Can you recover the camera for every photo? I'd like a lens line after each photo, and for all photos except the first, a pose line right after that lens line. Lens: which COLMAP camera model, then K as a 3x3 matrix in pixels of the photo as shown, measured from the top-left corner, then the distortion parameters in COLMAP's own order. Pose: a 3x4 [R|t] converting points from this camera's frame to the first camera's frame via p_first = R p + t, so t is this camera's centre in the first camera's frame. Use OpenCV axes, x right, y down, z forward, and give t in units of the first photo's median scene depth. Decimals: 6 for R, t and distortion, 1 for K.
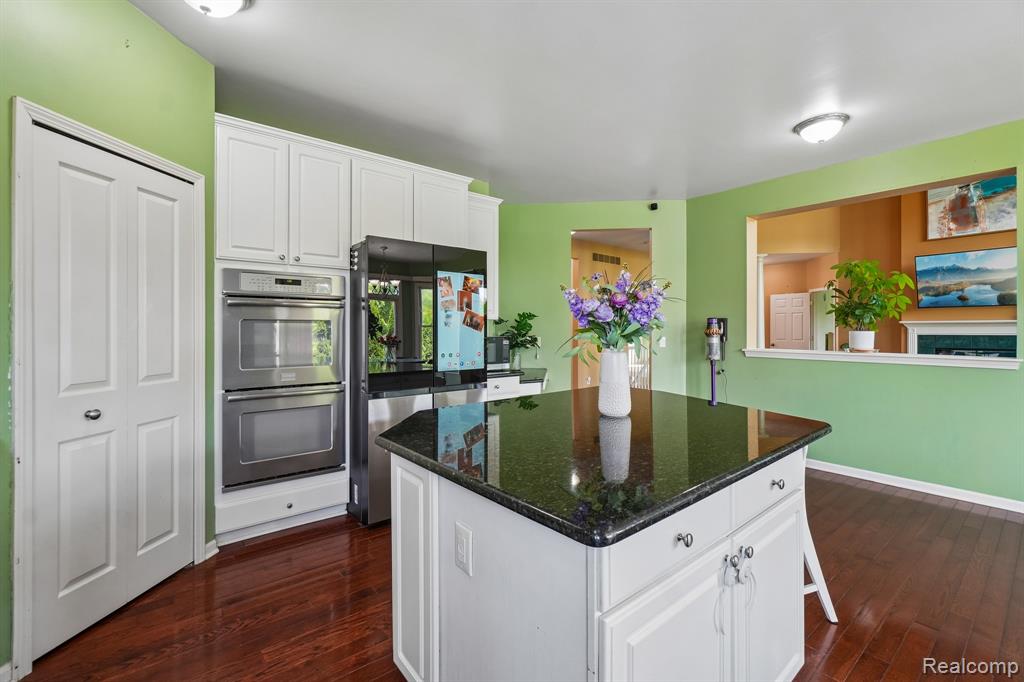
lens RADIAL K [[442.9, 0, 512.0], [0, 442.9, 331.6], [0, 0, 1]] dist [-0.003369, 0.001128]
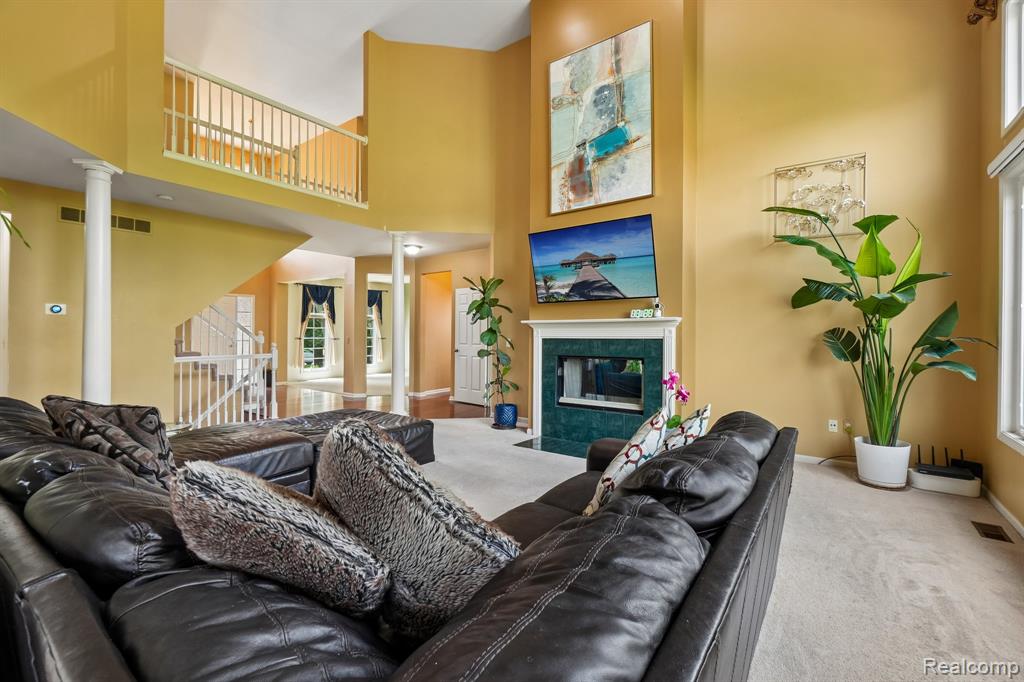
lens RADIAL K [[442.9, 0, 512.8], [0, 442.9, 335.1], [0, 0, 1]] dist [-0.003369, 0.001128]
pose [[0.970552, 0.006197, 0.240813, 0.724535], [-0.005268, 0.999976, -0.004502, 0.006337], [-0.240835, 0.003101, 0.970561, 0.283018]]
